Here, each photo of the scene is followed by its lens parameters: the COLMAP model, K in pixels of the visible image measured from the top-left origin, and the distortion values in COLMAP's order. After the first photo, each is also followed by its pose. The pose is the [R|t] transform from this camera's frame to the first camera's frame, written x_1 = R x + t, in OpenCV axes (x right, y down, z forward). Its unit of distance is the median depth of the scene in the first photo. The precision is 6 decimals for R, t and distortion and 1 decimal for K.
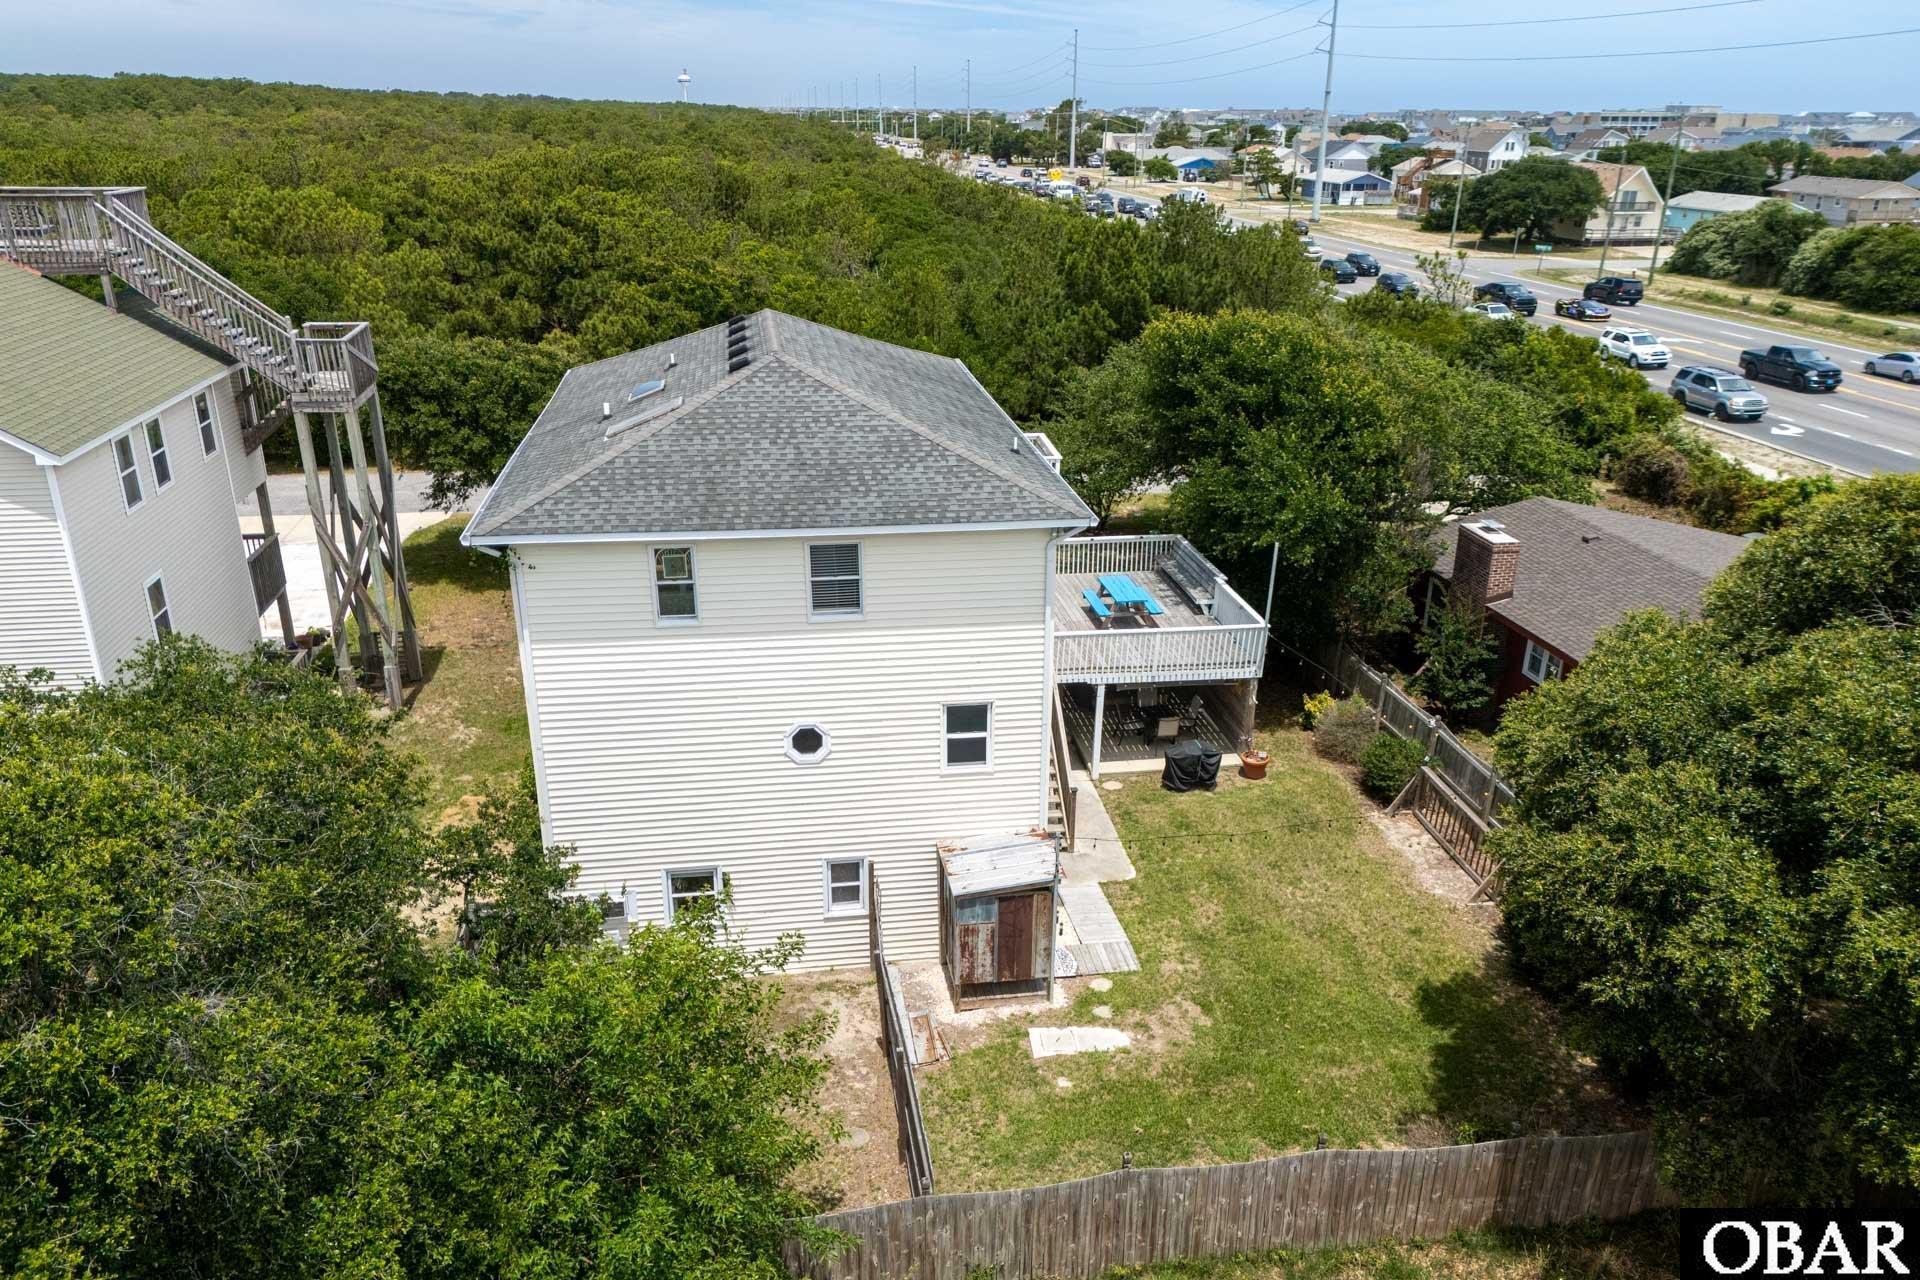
lens RADIAL K [[1392.1, 0, 982.1], [0, 1392.1, 705.6], [0, 0, 1]] dist [0.032231, -0.053455]
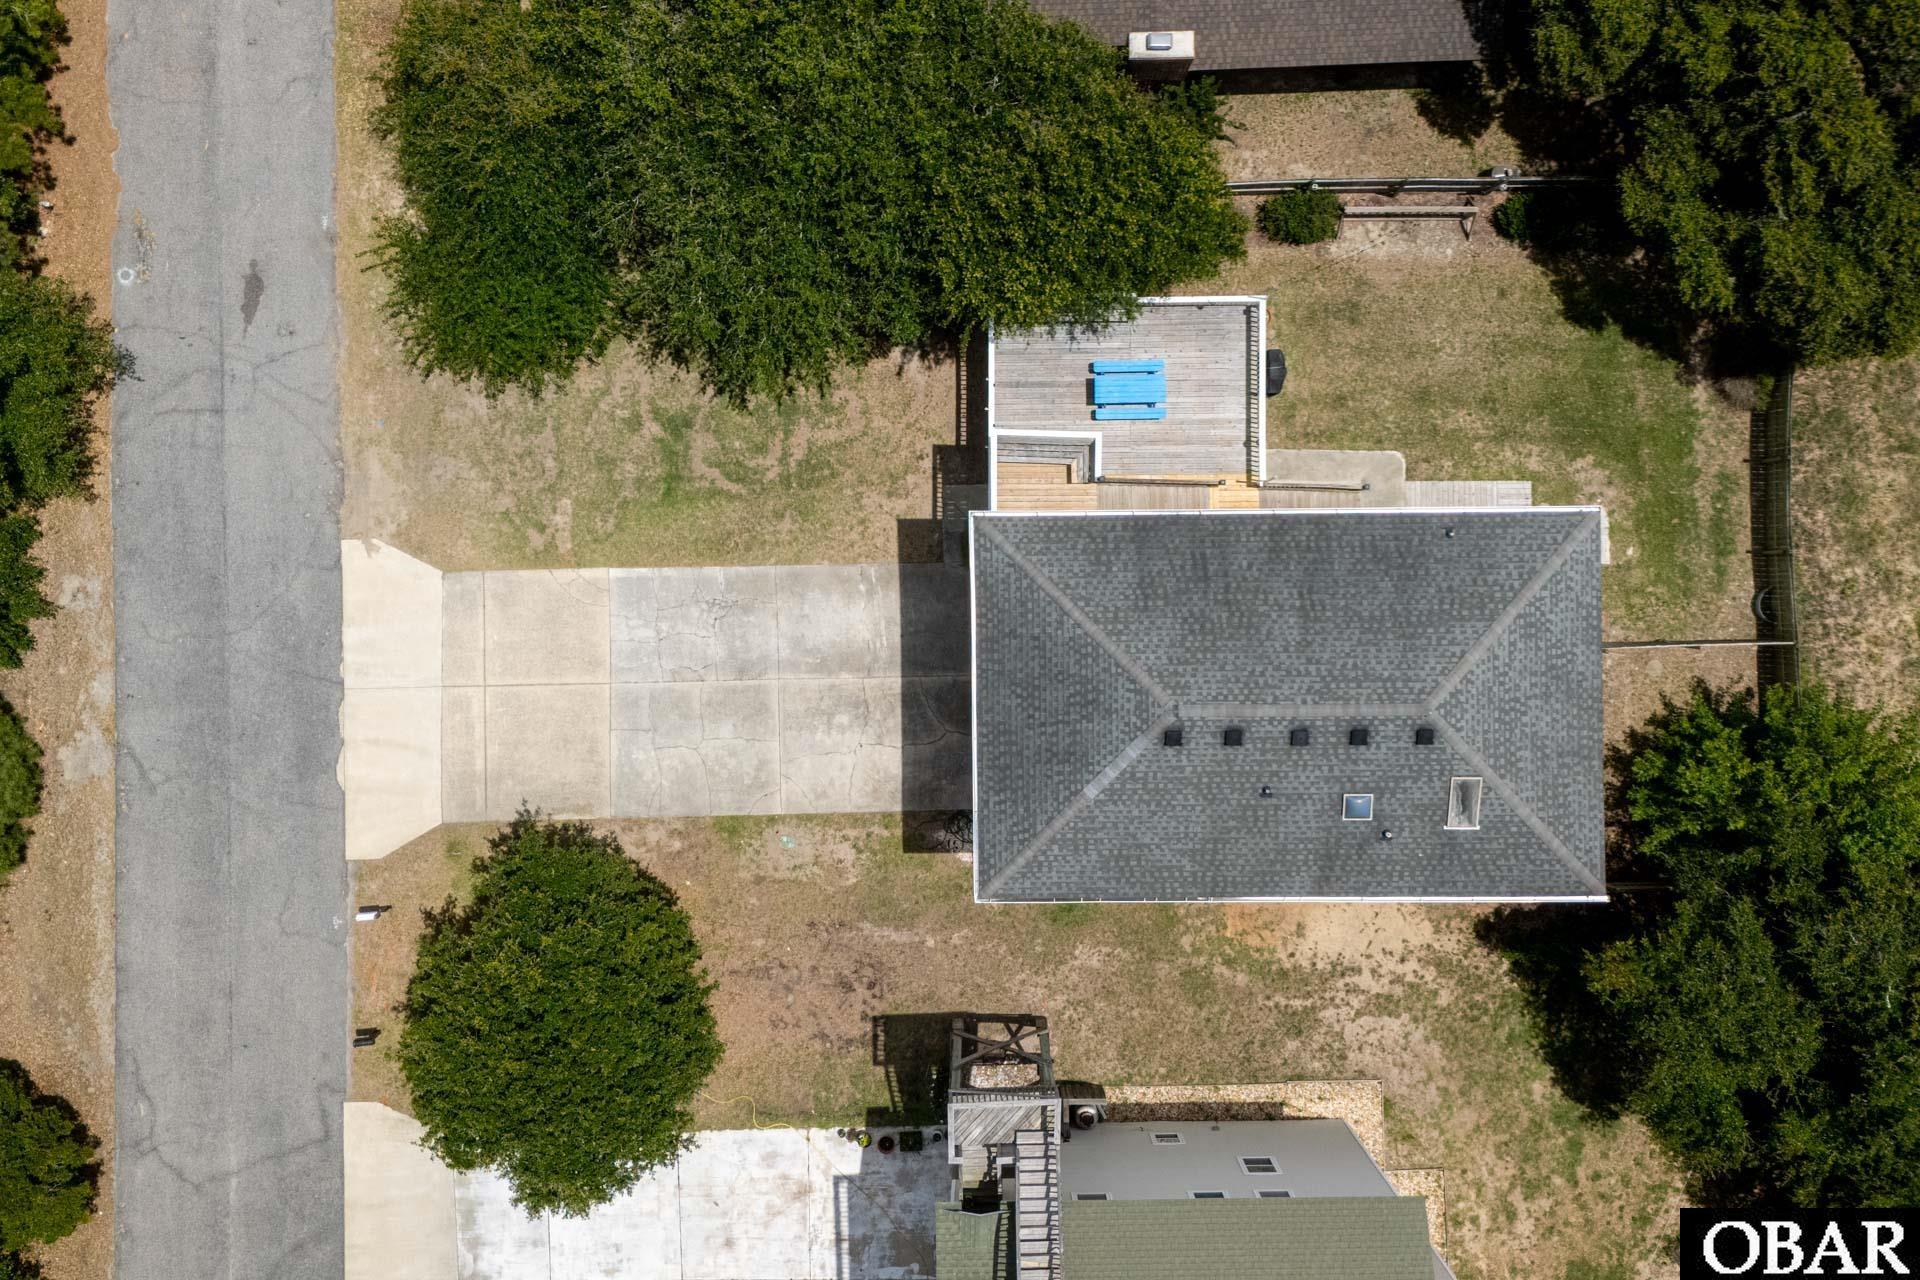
lens RADIAL K [[1392.1, 0, 982.1], [0, 1392.1, 705.6], [0, 0, 1]] dist [0.032231, -0.053455]
pose [[0.159026, -0.987081, 0.019544, -0.219374], [0.385726, 0.080341, 0.919109, -1.215443], [-0.908805, -0.138623, 0.393519, 0.721694]]
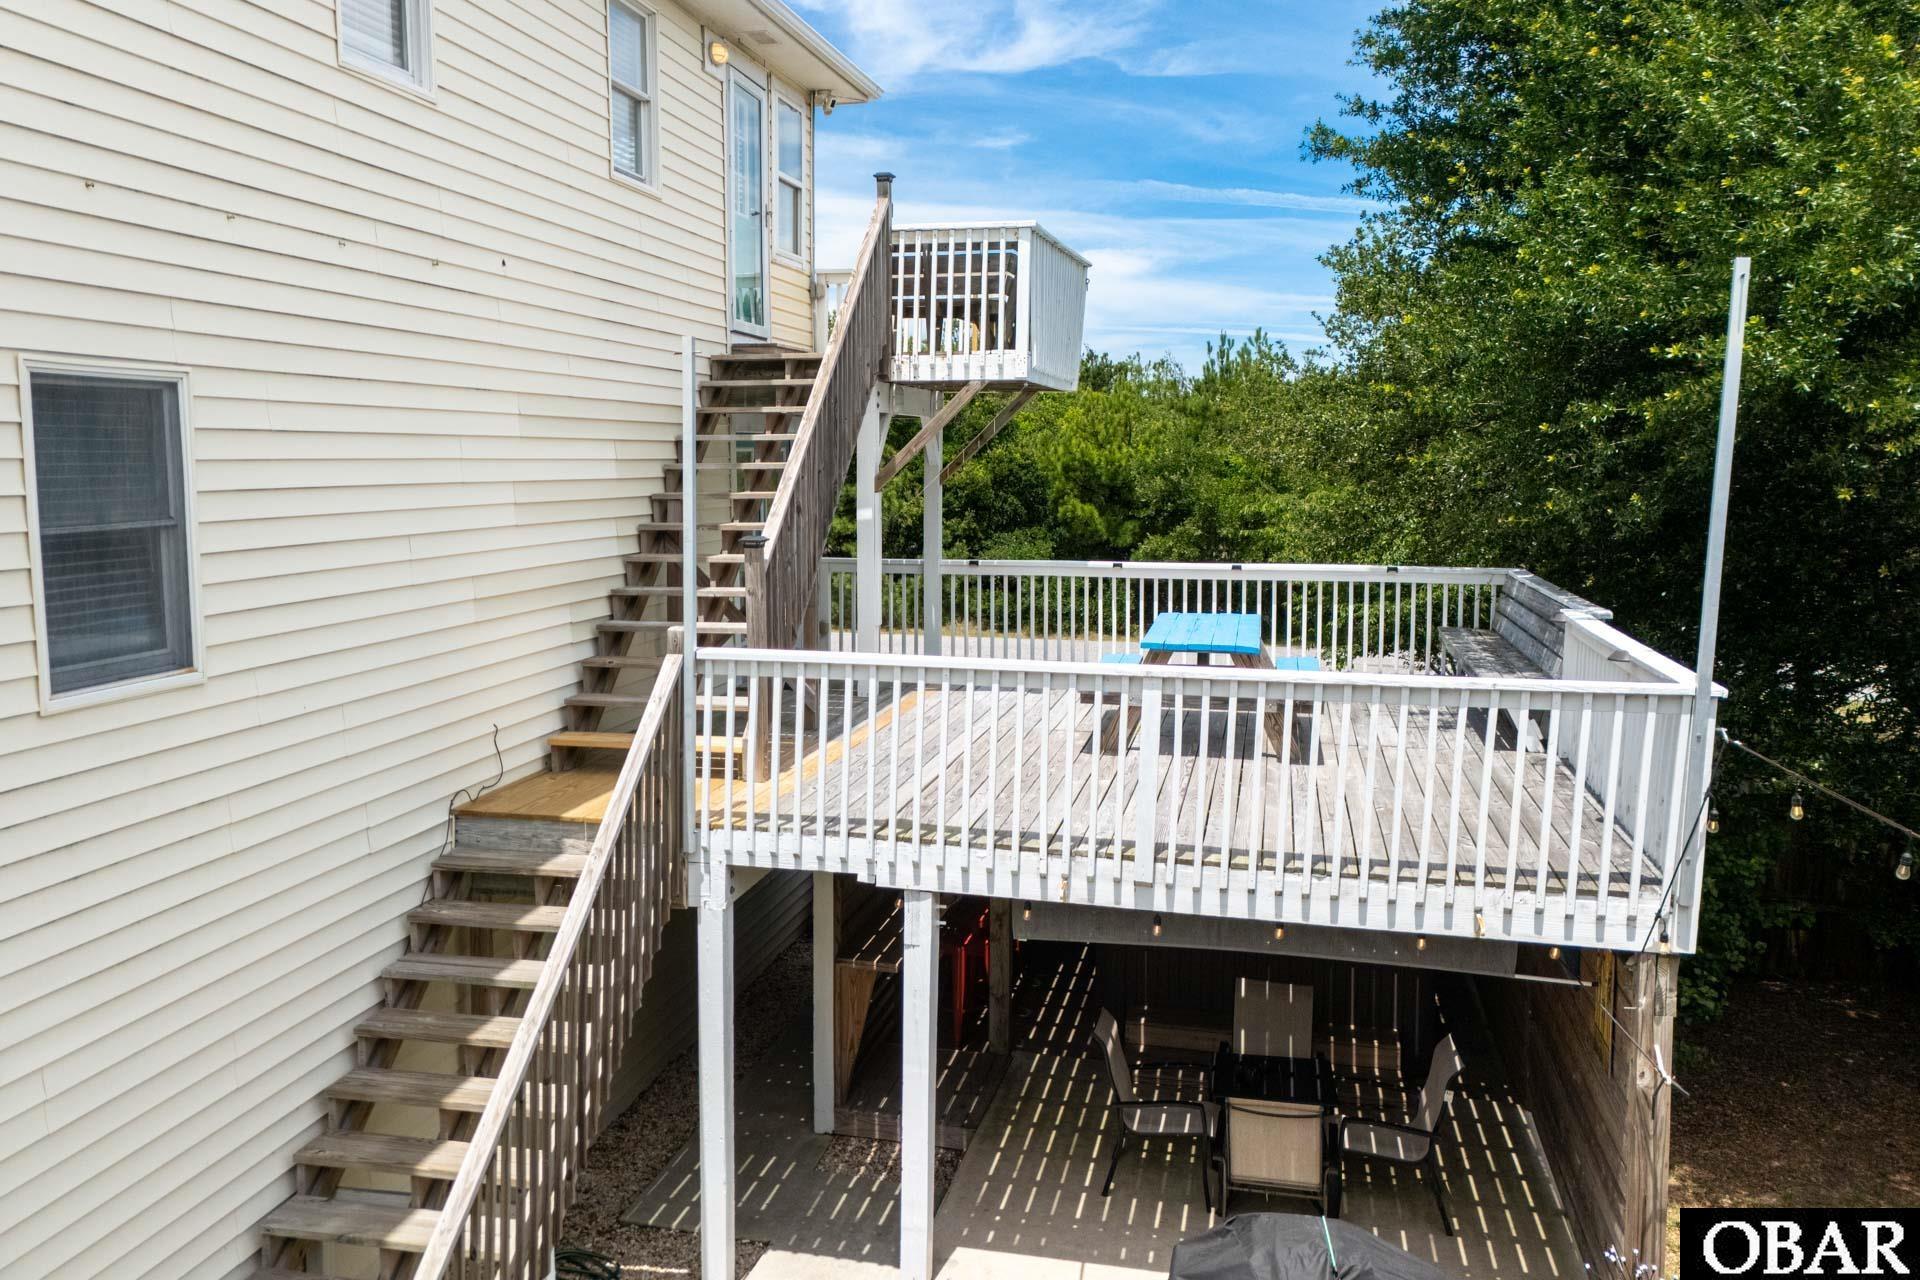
lens RADIAL K [[1563.2, 0, 856.9], [0, 1563.2, 577.5], [0, 0, 1]] dist [0.015176, -0.006381]
pose [[0.899189, 0.017094, -0.437226, 0.195964], [-0.152411, 0.948896, -0.276346, 0.009923], [0.410158, 0.315125, 0.855843, 0.759825]]
